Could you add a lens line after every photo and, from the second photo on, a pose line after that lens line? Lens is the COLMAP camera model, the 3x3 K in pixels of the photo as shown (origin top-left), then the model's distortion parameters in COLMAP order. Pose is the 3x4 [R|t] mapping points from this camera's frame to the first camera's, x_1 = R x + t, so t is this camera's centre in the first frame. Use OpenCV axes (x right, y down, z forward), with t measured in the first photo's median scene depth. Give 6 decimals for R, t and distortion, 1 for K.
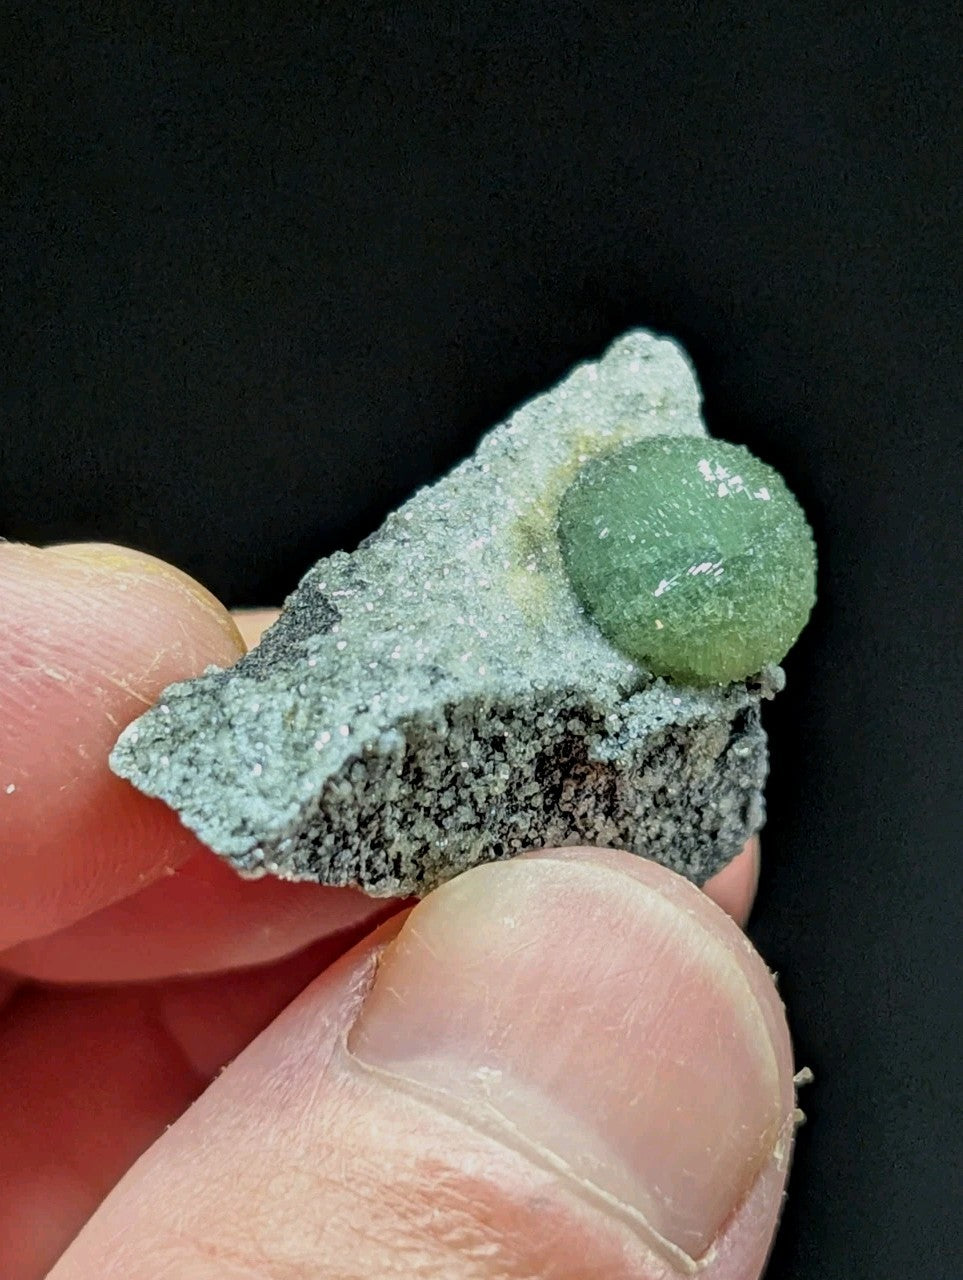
lens RADIAL K [[3782.5, 0, 481.5], [0, 3782.5, 640.0], [0, 0, 1]] dist [-0.011746, -0.080988]
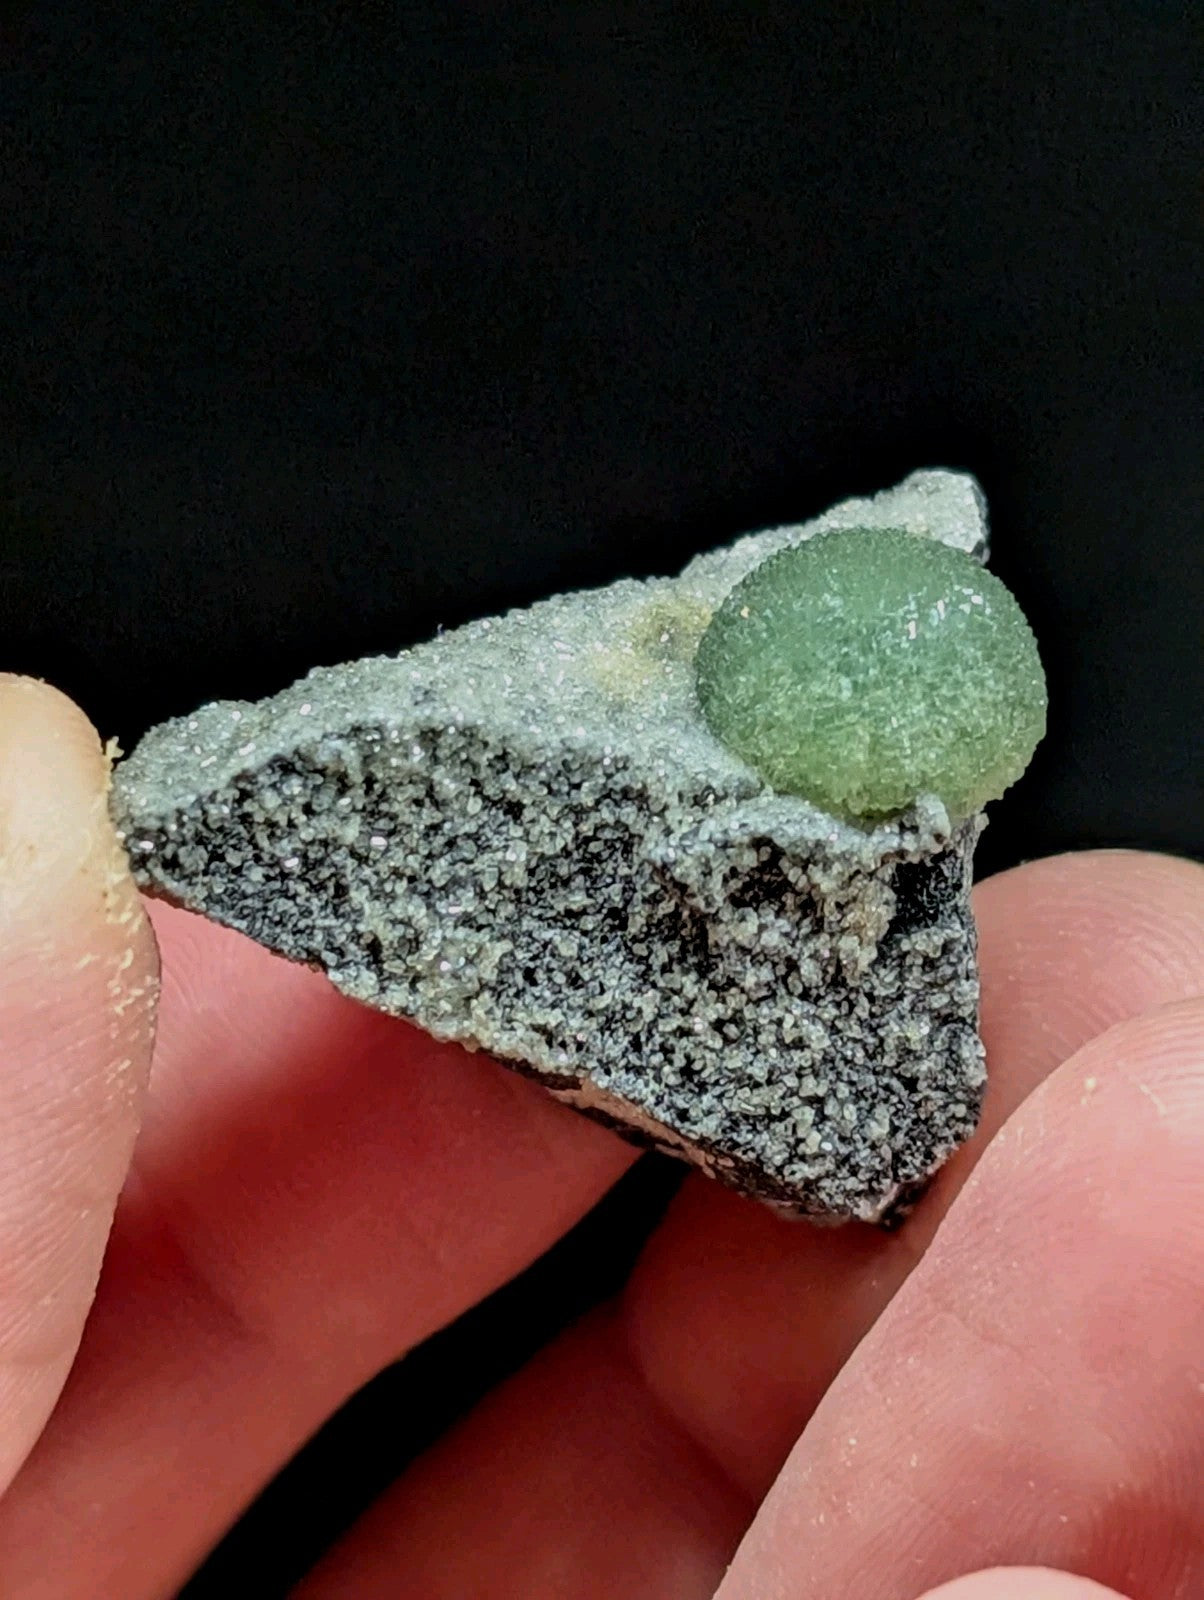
lens RADIAL K [[4728.2, 0, 602.0], [0, 4728.2, 800.0], [0, 0, 1]] dist [-0.011746, -0.080988]
pose [[0.865589, 0.025335, -0.500114, 0.508059], [-0.209828, 0.925163, -0.316301, 0.329703], [0.454673, 0.378725, 0.806126, 0.213420]]
